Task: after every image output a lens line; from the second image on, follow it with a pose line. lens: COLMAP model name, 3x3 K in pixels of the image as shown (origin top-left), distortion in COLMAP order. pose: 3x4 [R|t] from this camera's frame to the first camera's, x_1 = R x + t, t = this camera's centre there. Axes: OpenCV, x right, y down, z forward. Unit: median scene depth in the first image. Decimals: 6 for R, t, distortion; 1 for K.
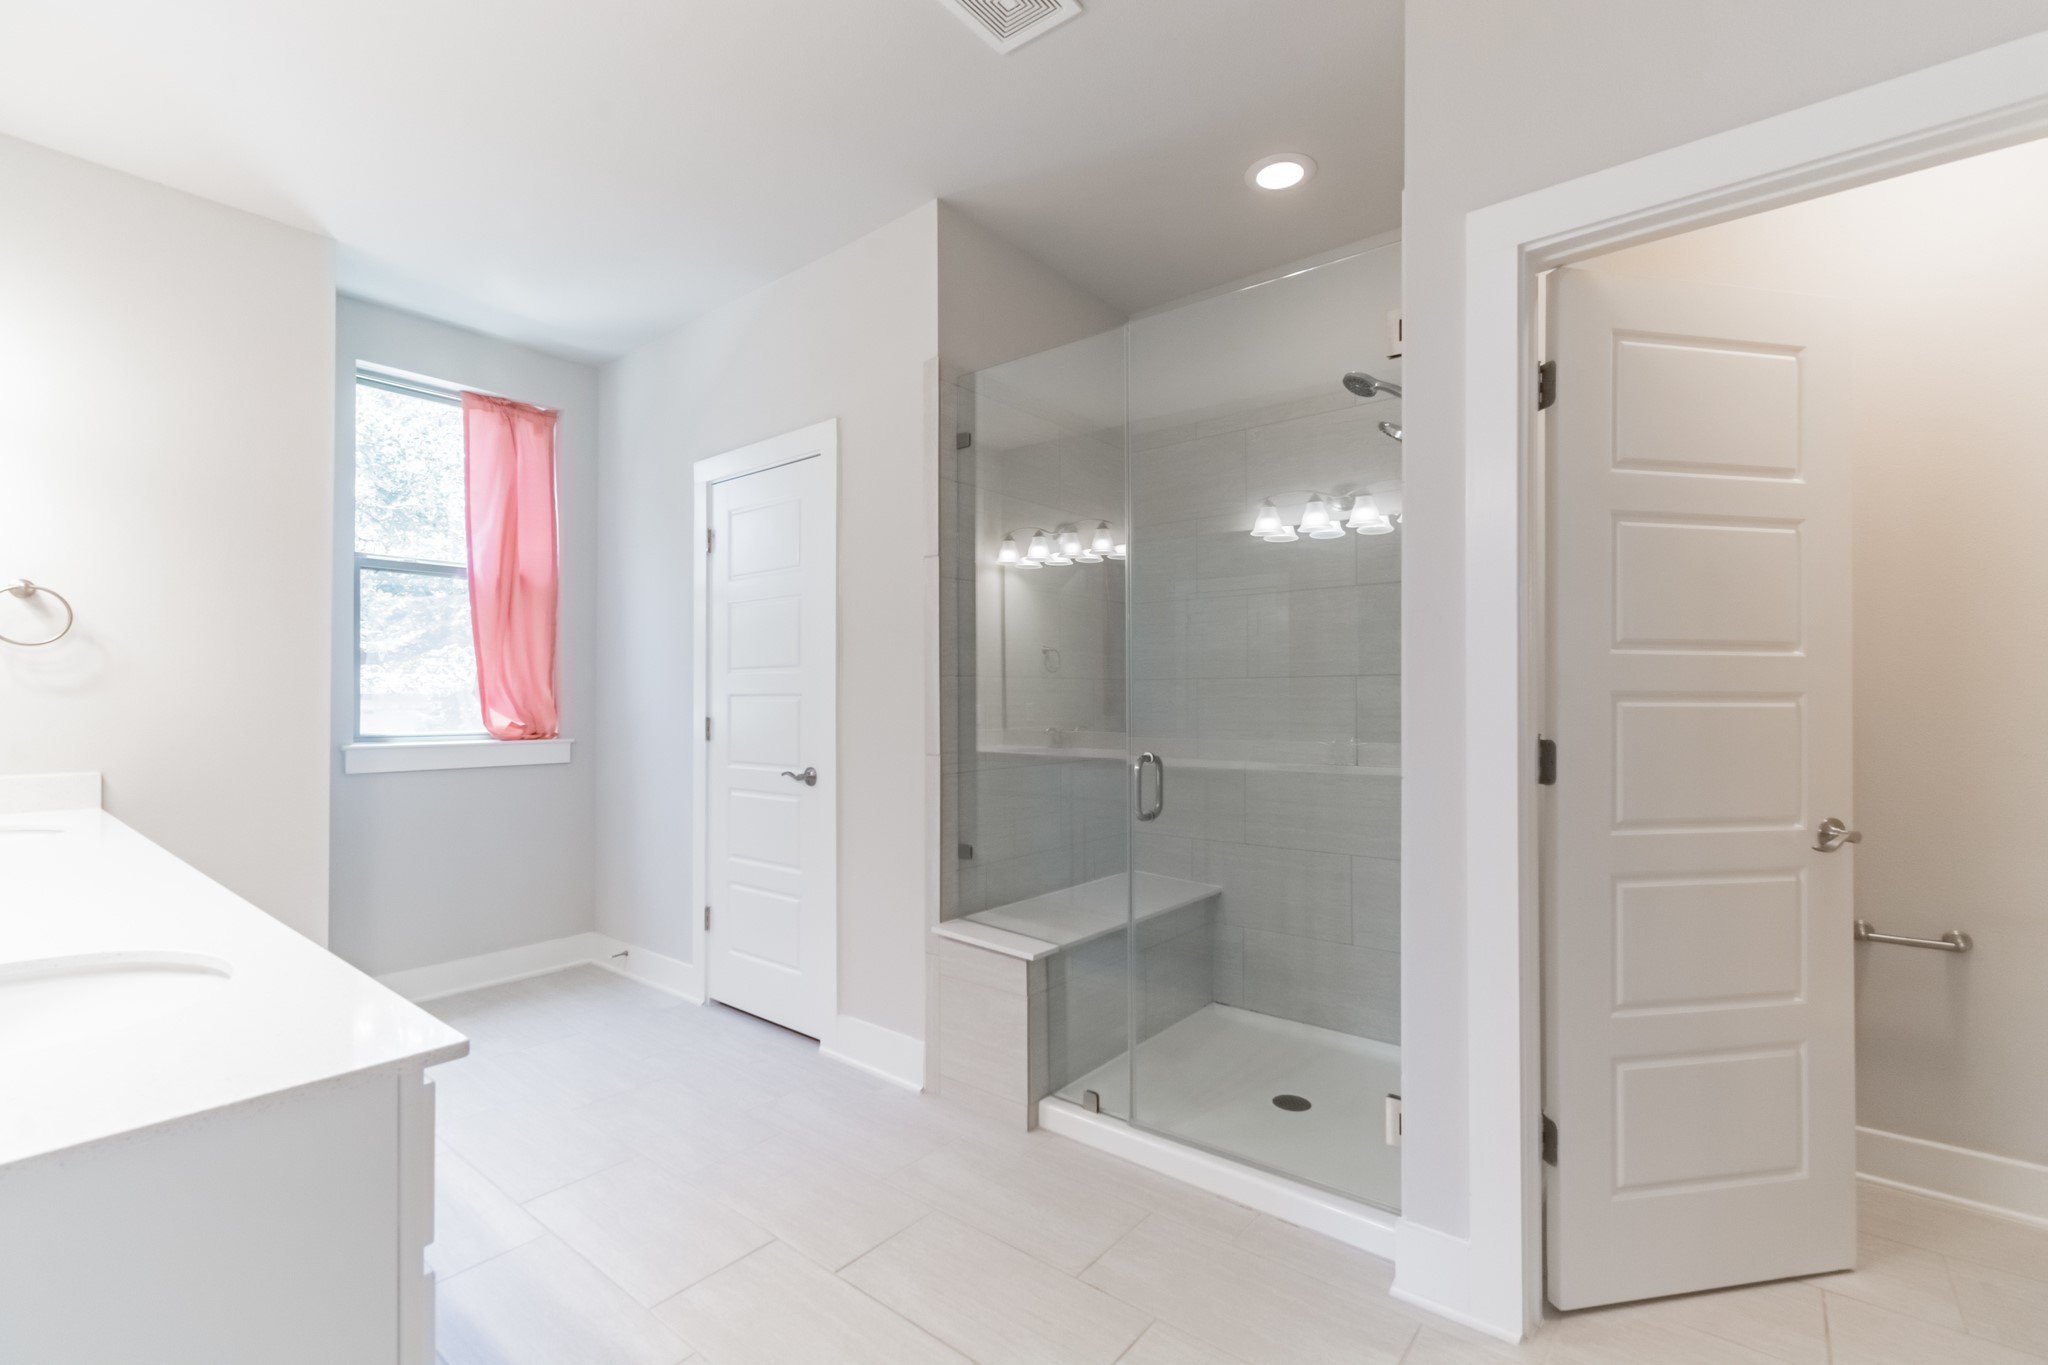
lens RADIAL K [[909.0, 0, 1022.1], [0, 909.0, 696.1], [0, 0, 1]] dist [0.002796, 0.000610]
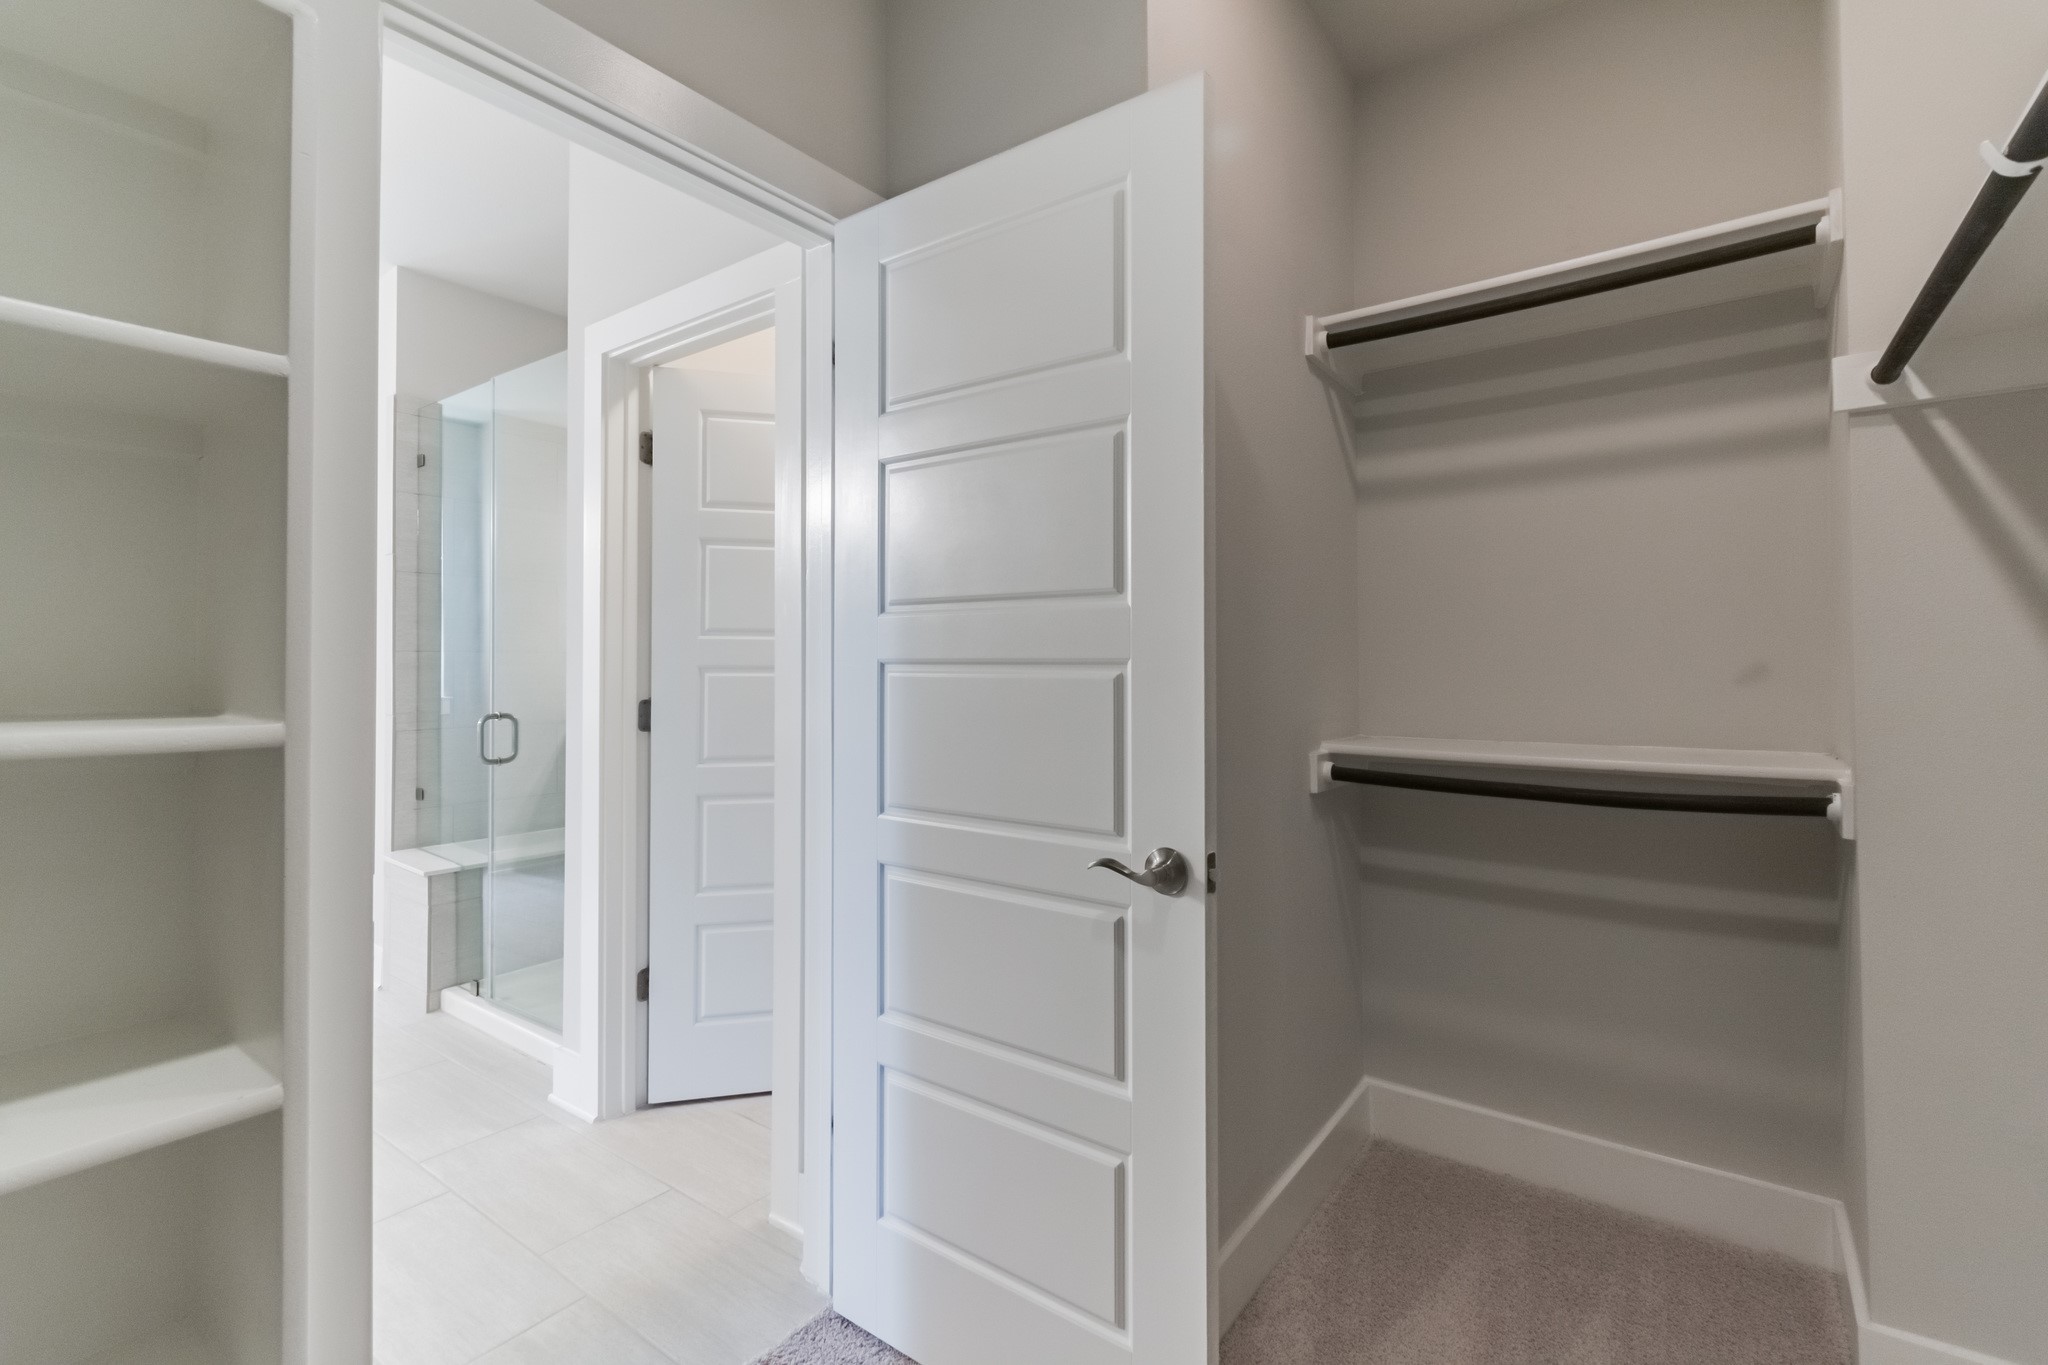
lens RADIAL K [[909.0, 0, 1021.5], [0, 909.0, 663.0], [0, 0, 1]] dist [0.002796, 0.000610]
pose [[0.998451, 0.004067, 0.055495, 1.066843], [-0.003661, 0.999966, -0.007404, -0.000276], [-0.055524, 0.007189, 0.998431, -0.437104]]
